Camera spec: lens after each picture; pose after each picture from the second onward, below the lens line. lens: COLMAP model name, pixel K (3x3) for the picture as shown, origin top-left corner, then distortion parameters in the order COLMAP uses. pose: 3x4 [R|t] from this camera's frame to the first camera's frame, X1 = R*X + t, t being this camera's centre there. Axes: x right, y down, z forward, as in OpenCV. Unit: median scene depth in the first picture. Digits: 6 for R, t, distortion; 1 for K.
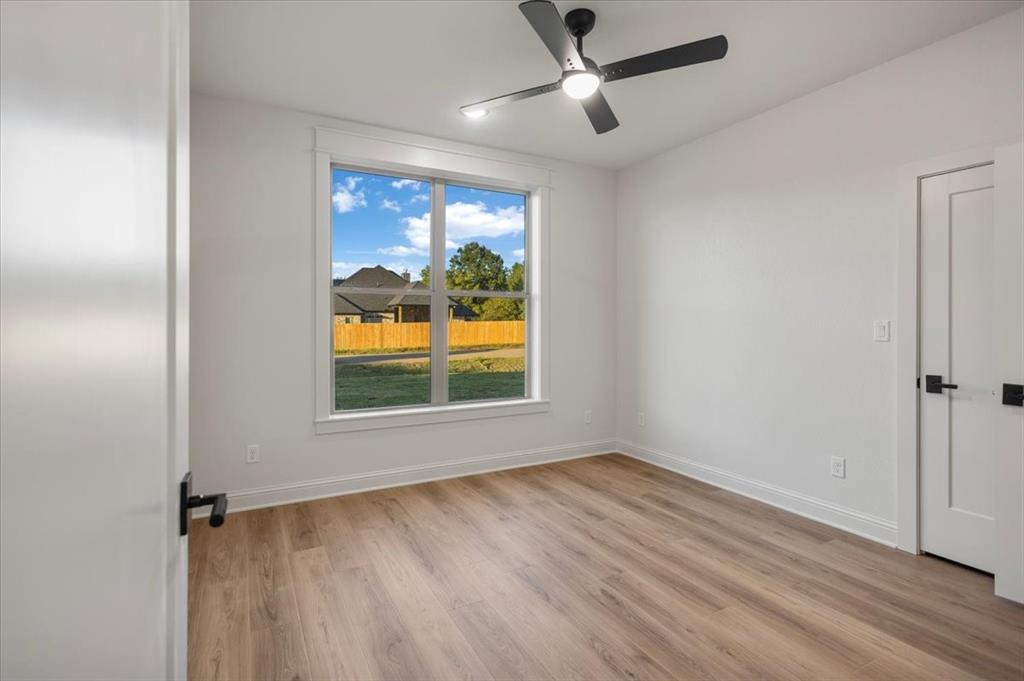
lens RADIAL K [[487.0, 0, 512.0], [0, 487.0, 340.5], [0, 0, 1]] dist [0.001808, 0.000065]
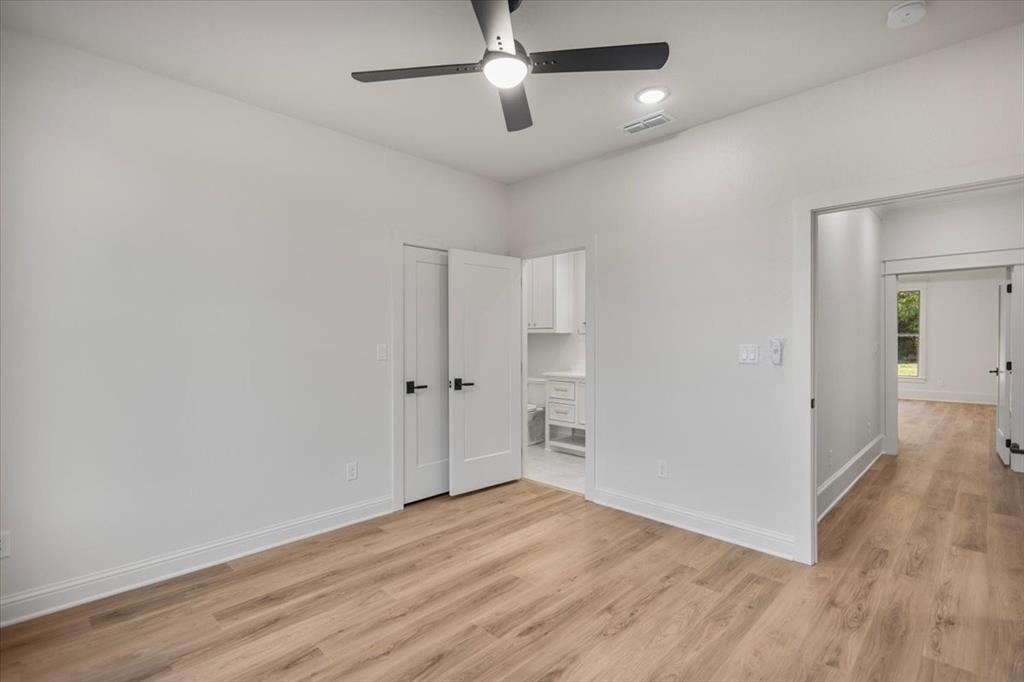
lens RADIAL K [[487.0, 0, 512.0], [0, 487.0, 341.0], [0, 0, 1]] dist [0.001808, 0.000065]
pose [[-0.288099, -0.005804, 0.957583, -0.590169], [0.035746, 0.999219, 0.016811, -0.054523], [-0.956933, 0.039073, -0.287667, 1.068222]]
